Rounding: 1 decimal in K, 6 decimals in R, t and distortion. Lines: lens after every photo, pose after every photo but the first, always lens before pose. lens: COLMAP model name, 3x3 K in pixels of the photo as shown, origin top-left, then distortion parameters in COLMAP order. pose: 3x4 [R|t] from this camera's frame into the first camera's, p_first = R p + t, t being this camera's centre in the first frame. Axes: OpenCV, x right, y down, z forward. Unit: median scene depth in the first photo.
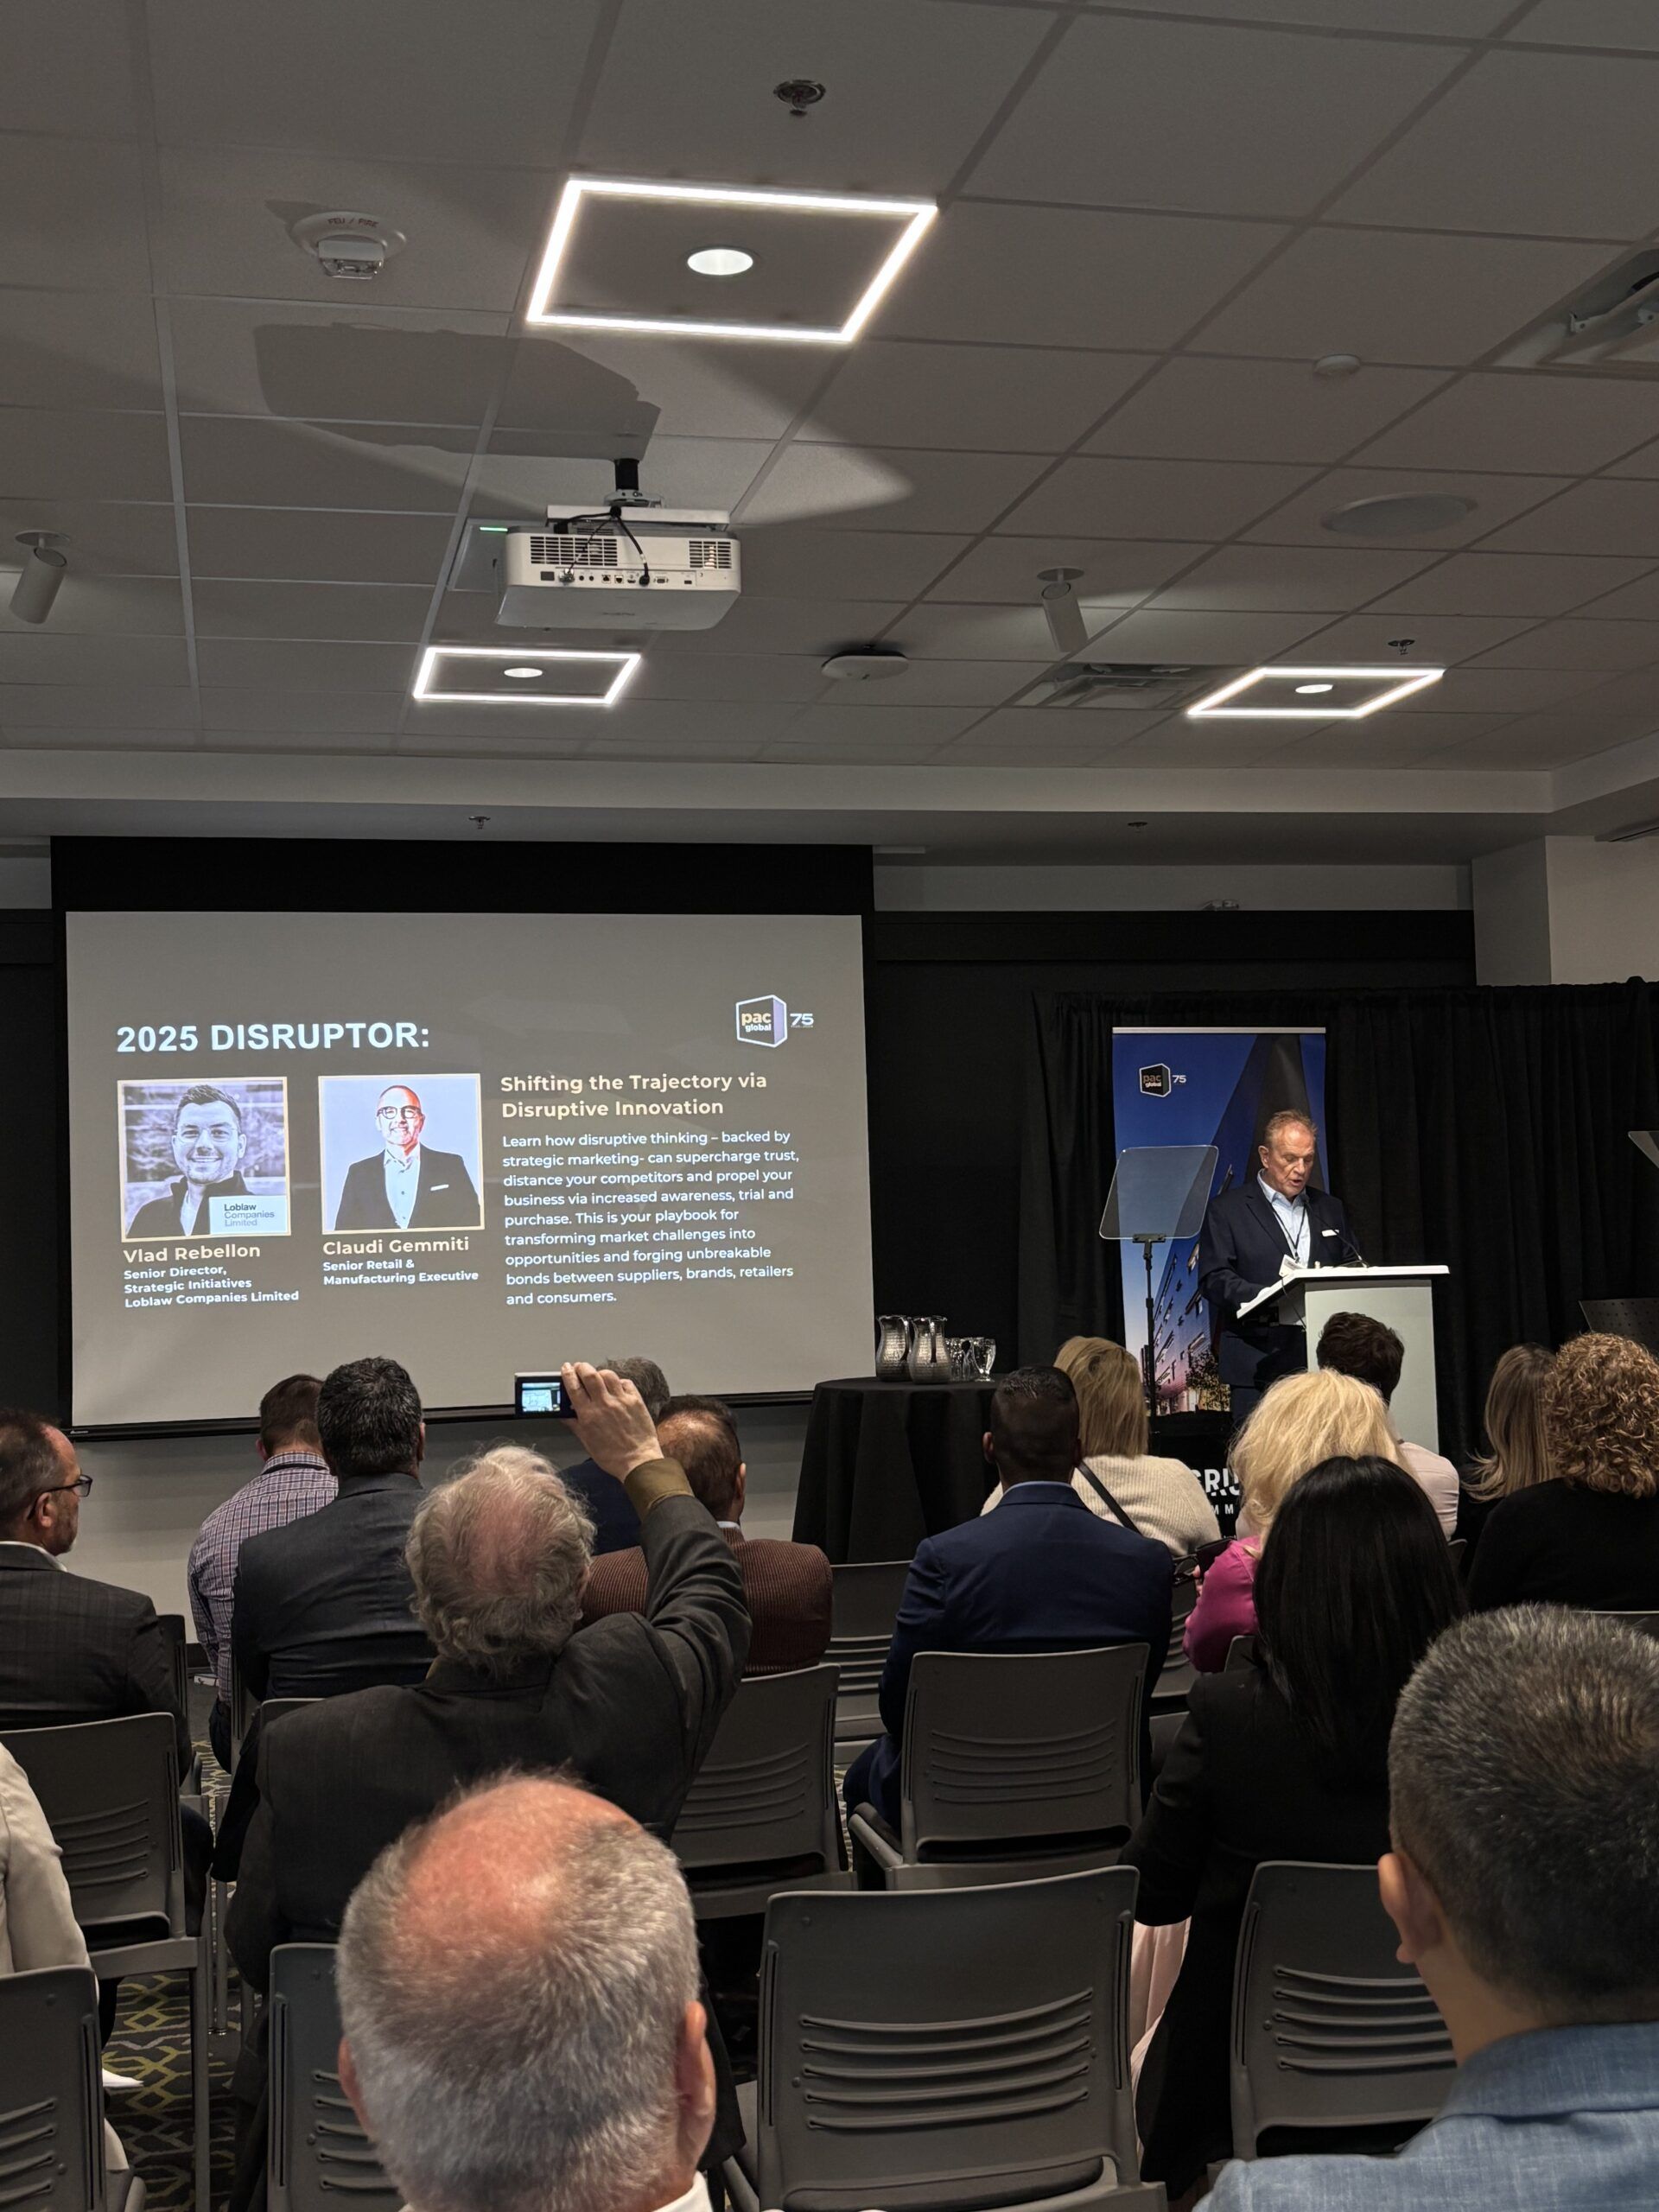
lens RADIAL K [[2499.4, 0, 816.5], [0, 2499.4, 1106.4], [0, 0, 1]] dist [0.207638, -0.774989]
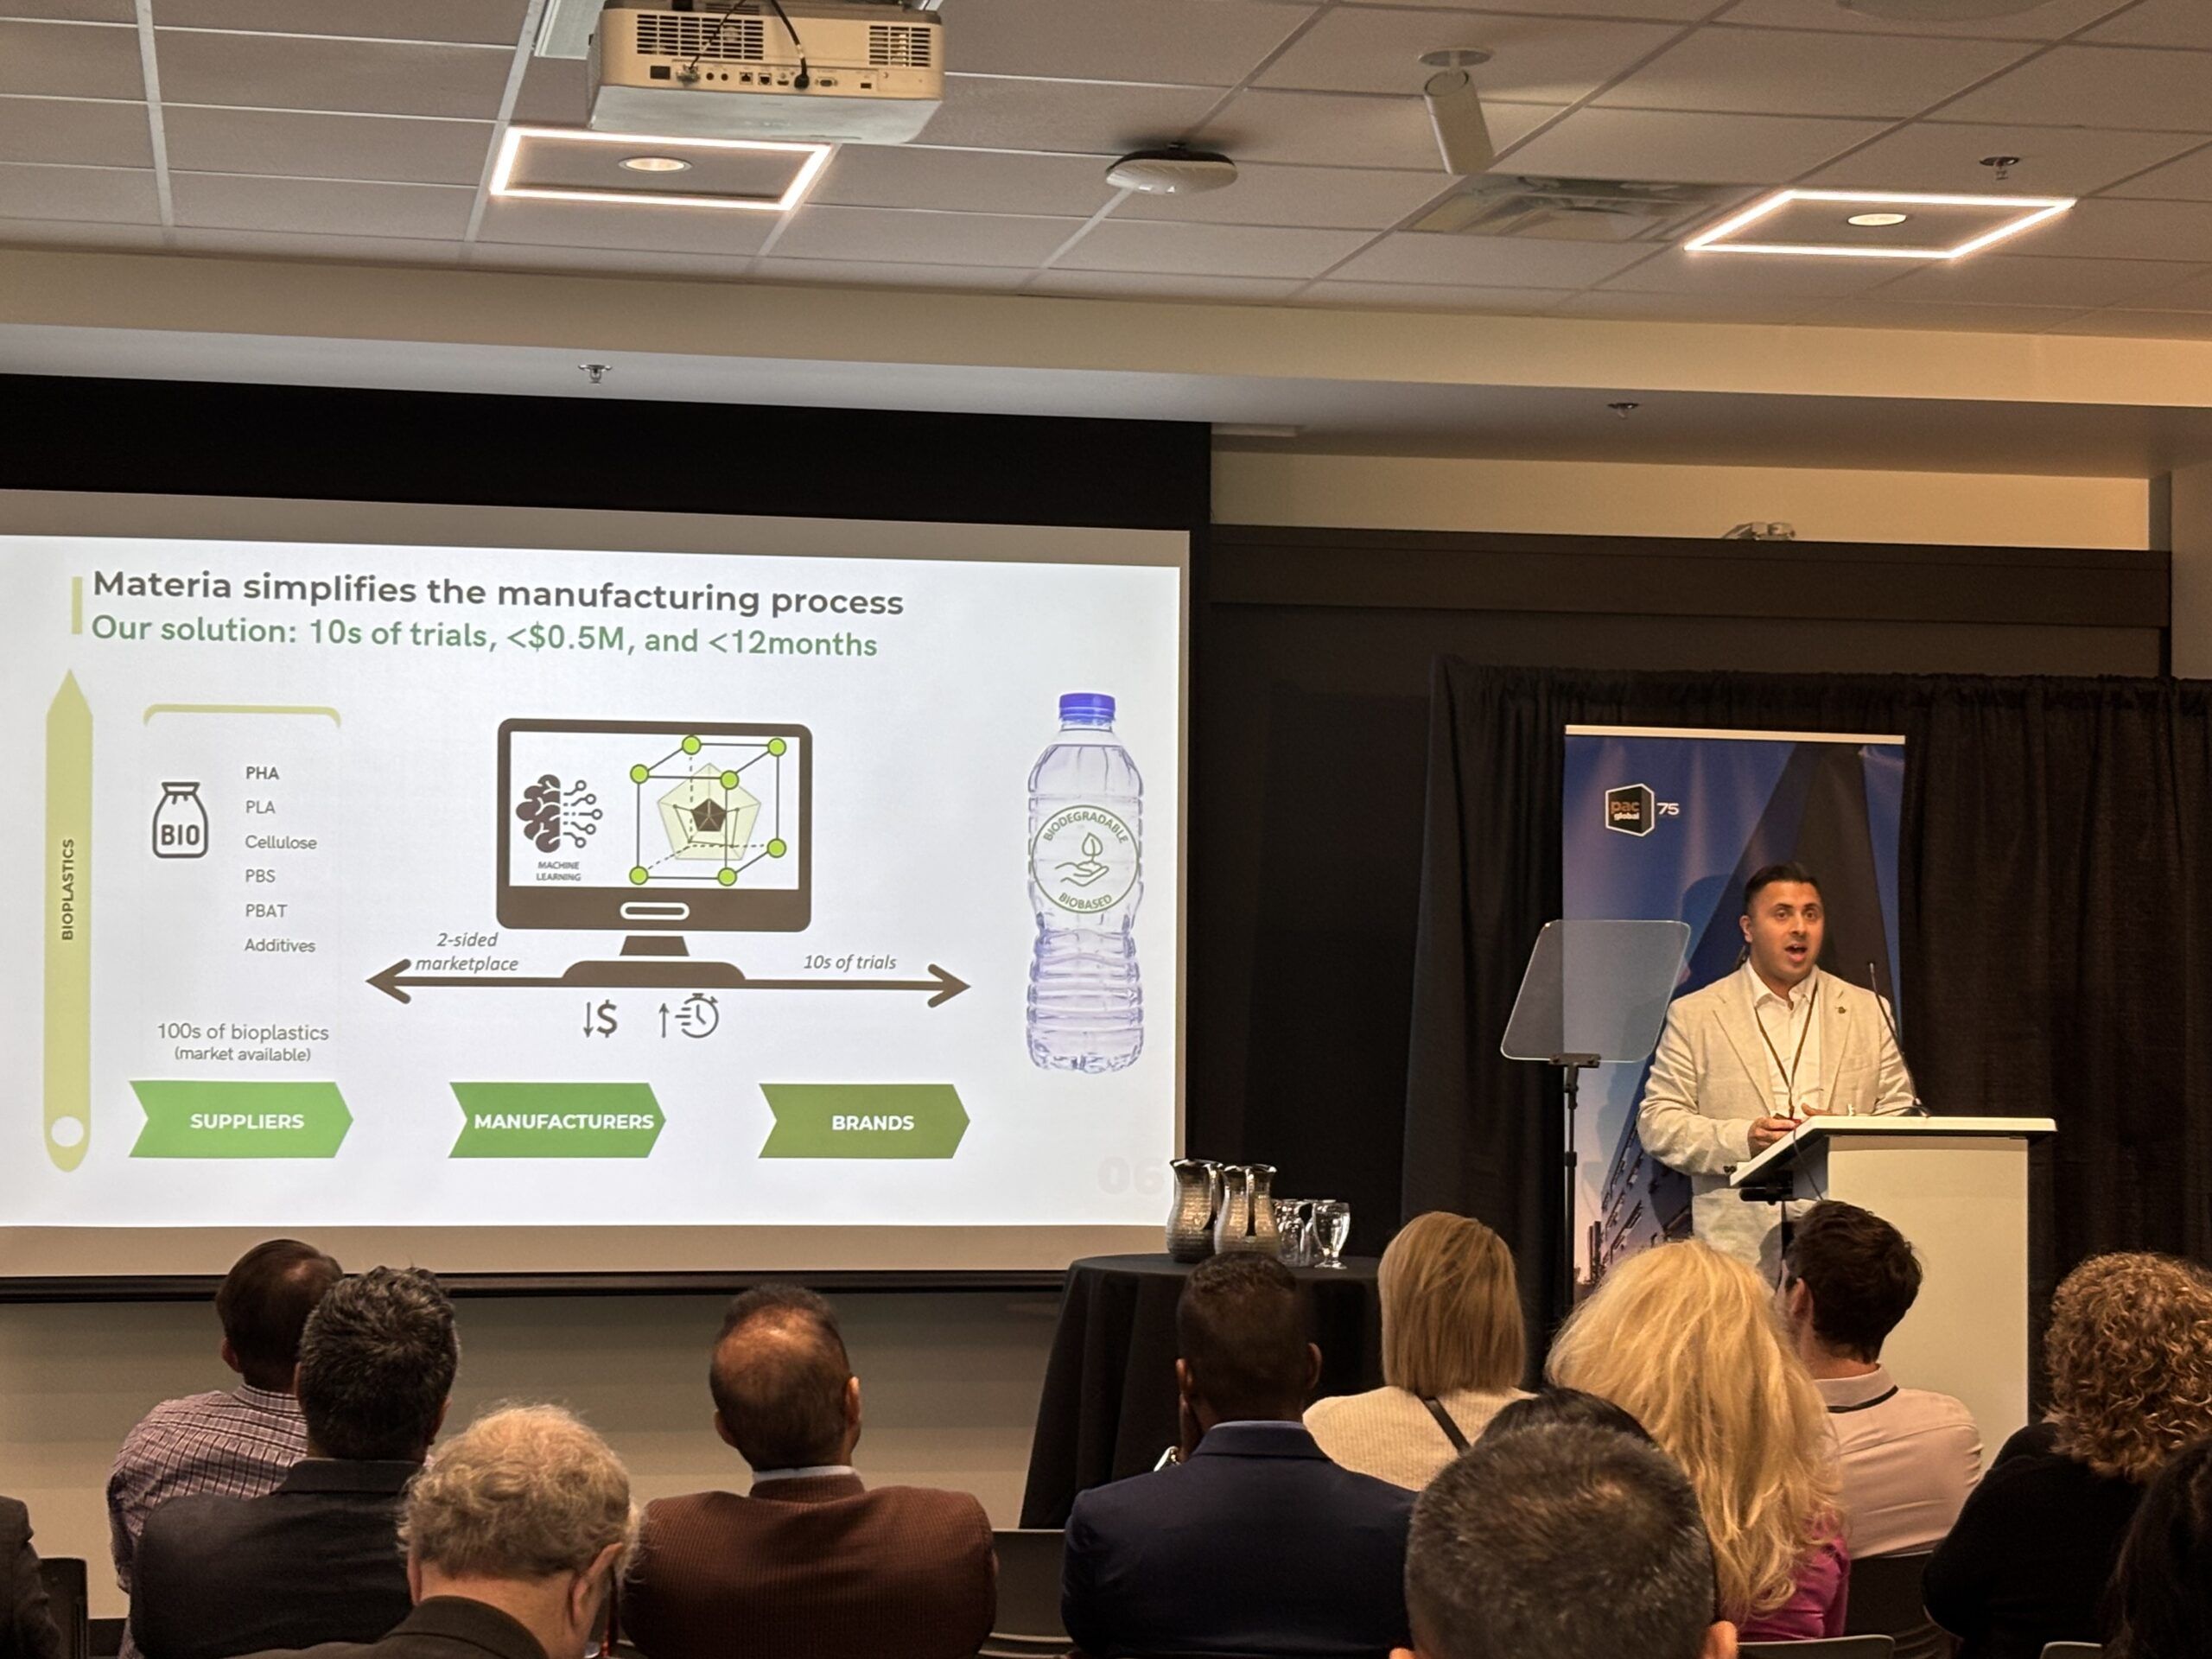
lens RADIAL K [[4215.8, 0, 1050.4], [0, 4215.8, 834.8], [0, 0, 1]] dist [0.244707, -0.997436]
pose [[0.998529, 0.037591, -0.039085, 0.043487], [-0.037102, 0.999225, 0.013151, -0.018661], [0.039549, -0.011682, 0.999149, -0.127210]]
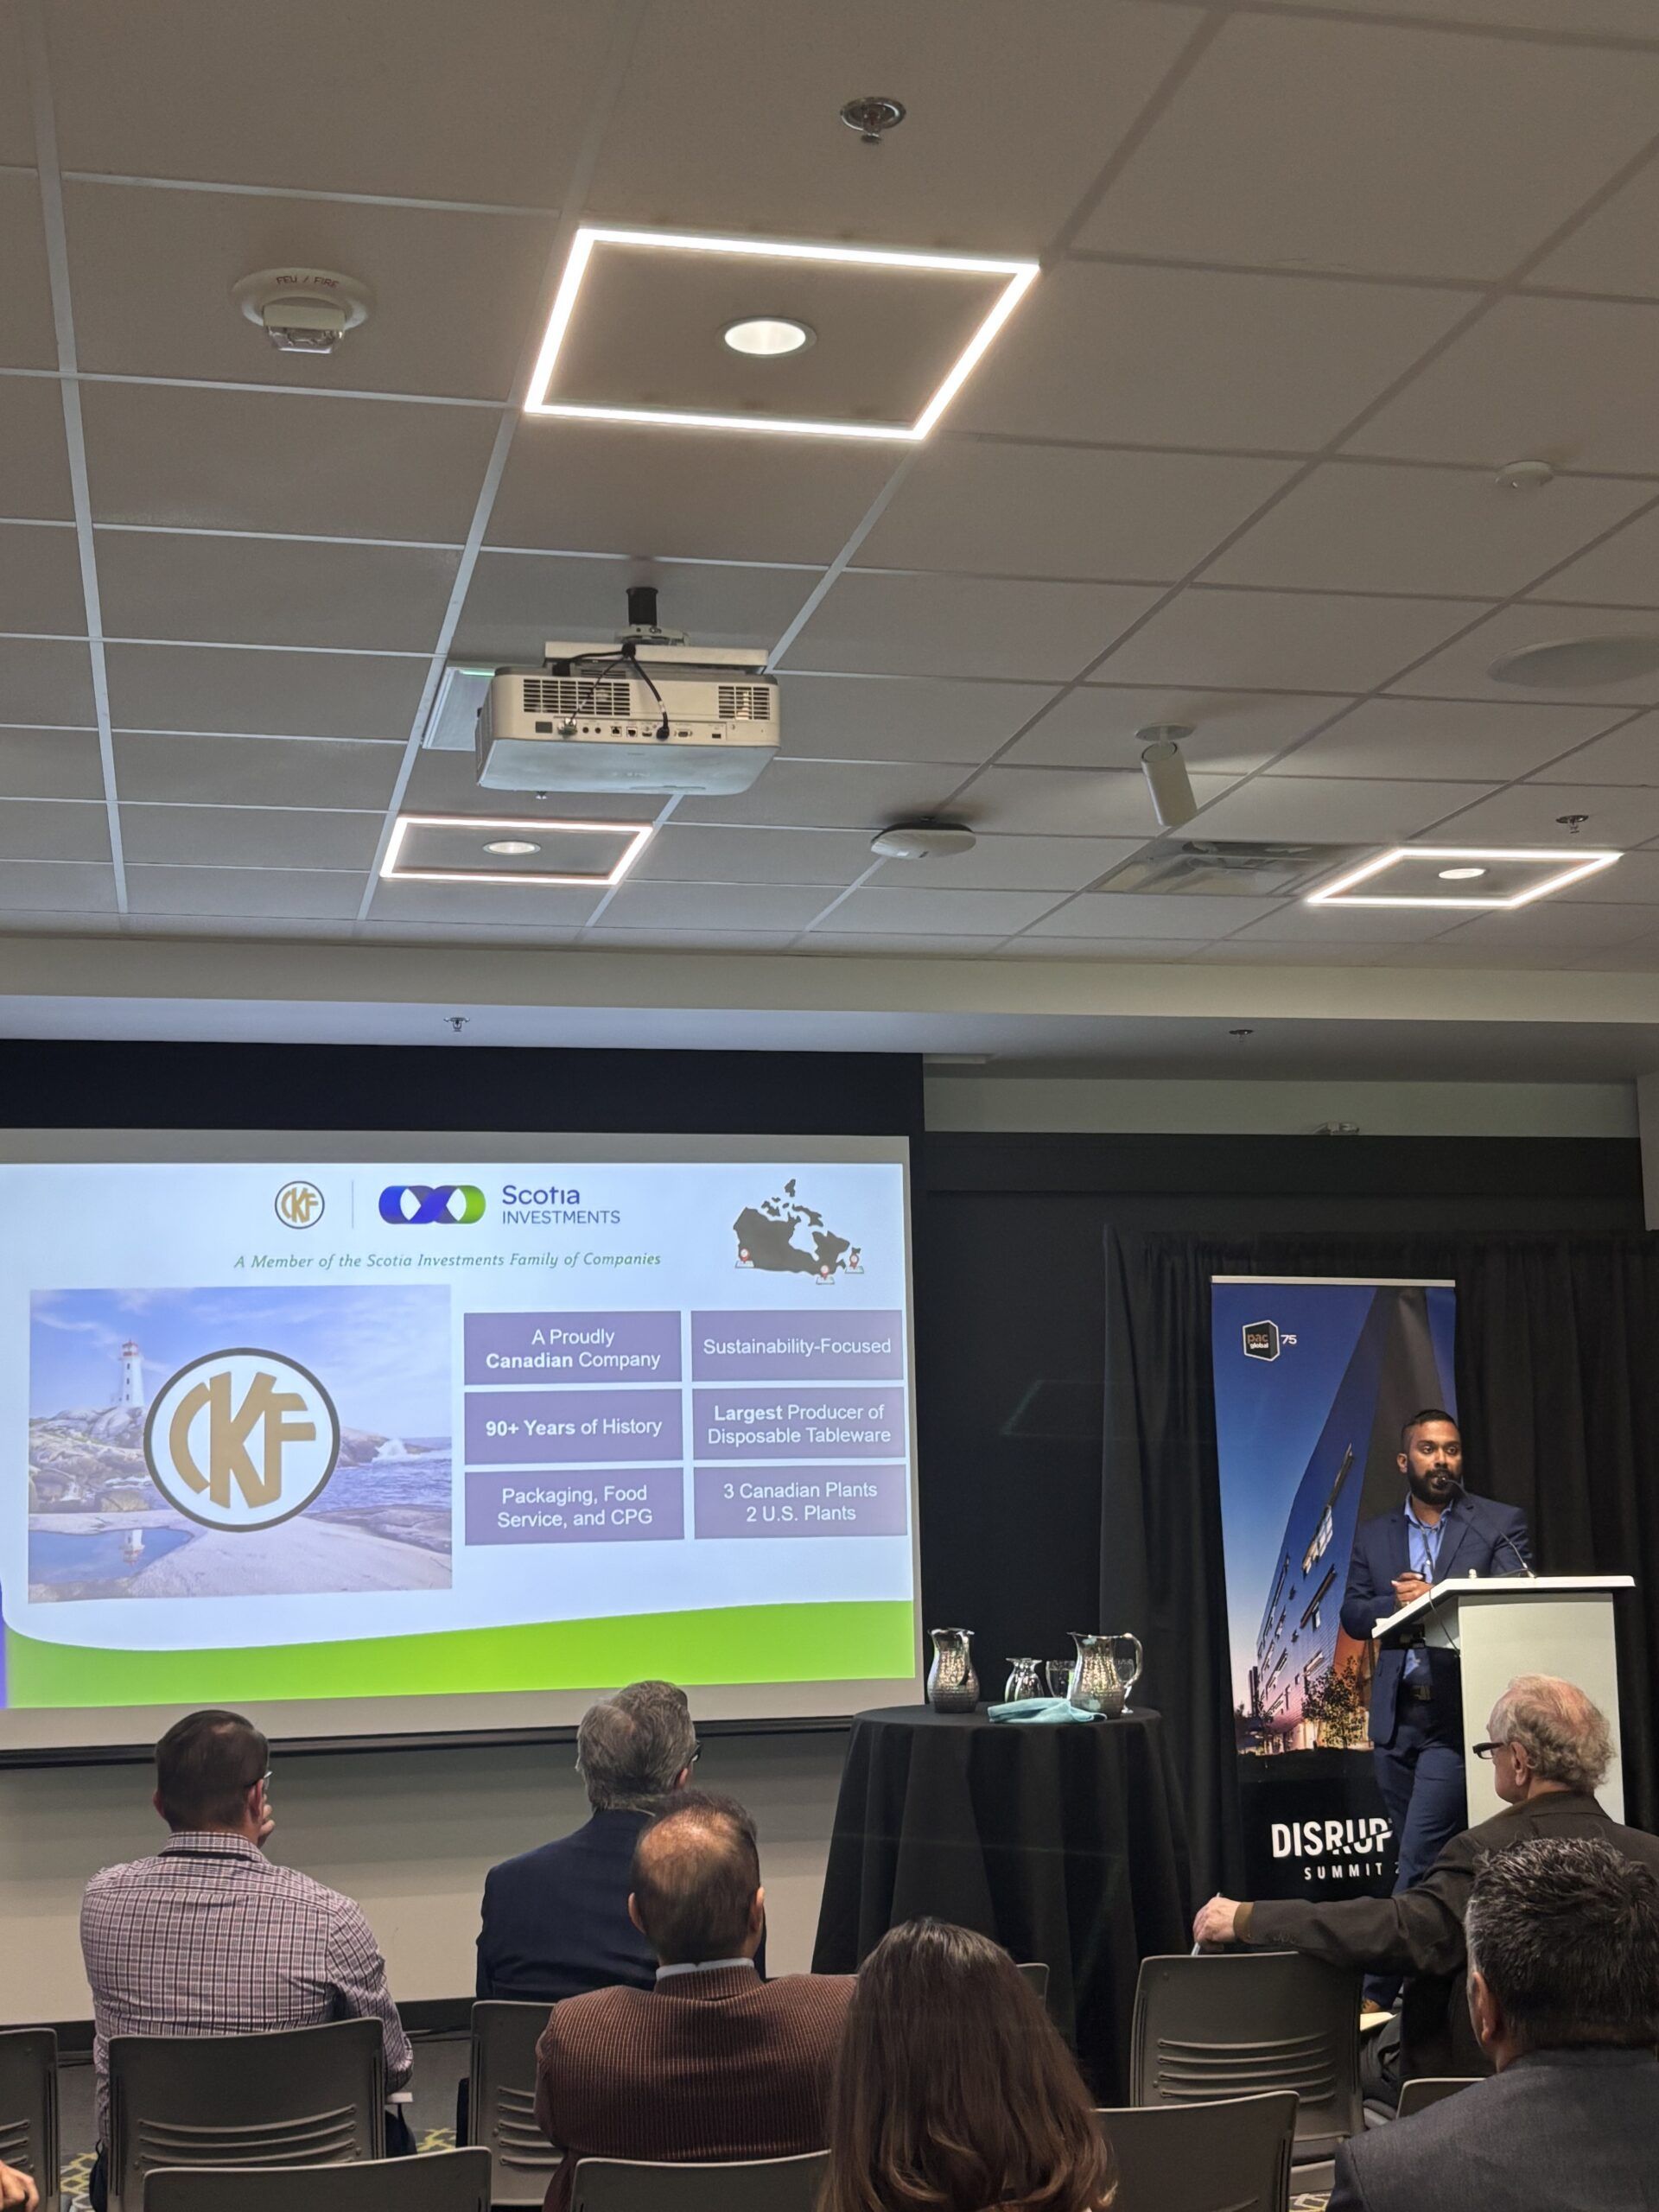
lens RADIAL K [[2841.0, 0, 802.6], [0, 2841.0, 1119.8], [0, 0, 1]] dist [0.226767, -0.870767]
pose [[0.999888, 0.007834, -0.012719, -0.008948], [-0.008810, 0.996866, -0.078615, -0.010729], [0.012064, 0.078718, 0.996824, 0.079105]]
